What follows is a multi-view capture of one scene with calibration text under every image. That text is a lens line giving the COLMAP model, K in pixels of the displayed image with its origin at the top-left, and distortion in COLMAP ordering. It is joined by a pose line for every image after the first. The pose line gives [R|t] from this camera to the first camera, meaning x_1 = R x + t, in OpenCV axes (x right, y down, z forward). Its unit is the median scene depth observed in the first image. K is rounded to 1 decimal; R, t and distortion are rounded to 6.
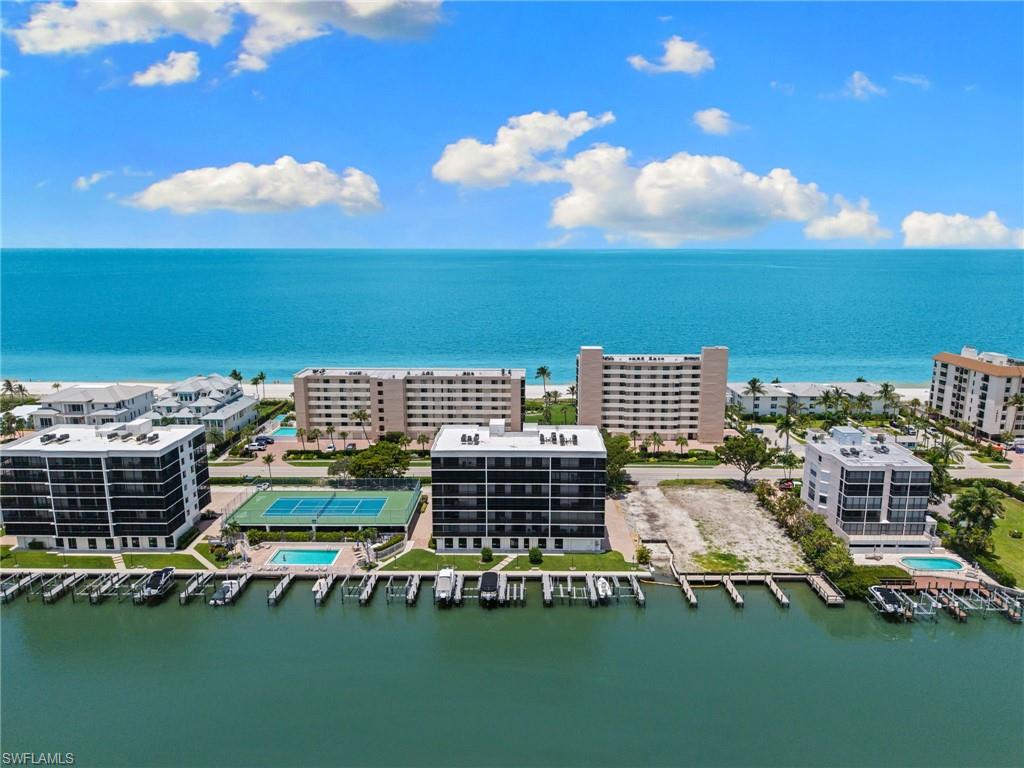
lens RADIAL K [[686.6, 0, 512.4], [0, 686.6, 372.9], [0, 0, 1]] dist [0.004451, -0.002100]
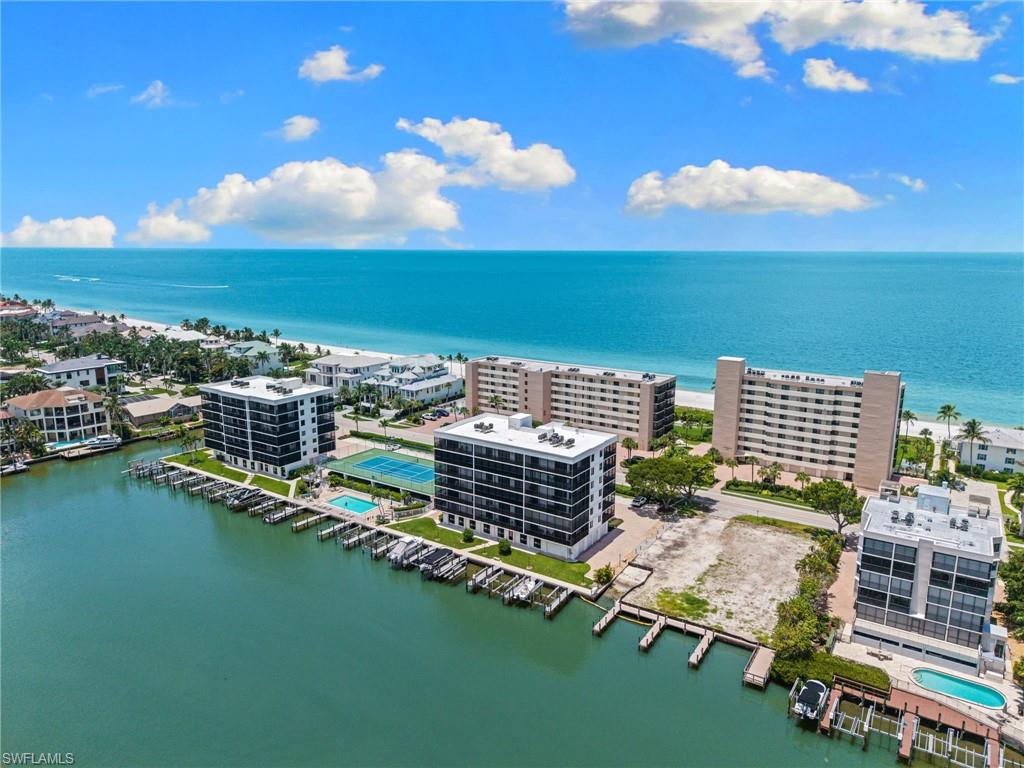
lens RADIAL K [[687.5, 0, 511.6], [0, 687.5, 383.5], [0, 0, 1]] dist [-0.002226, -0.000716]
pose [[0.839005, 0.109669, -0.532957, 0.517208], [-0.102381, 0.993801, 0.043326, -0.020620], [0.534405, 0.018214, 0.845032, 0.123083]]
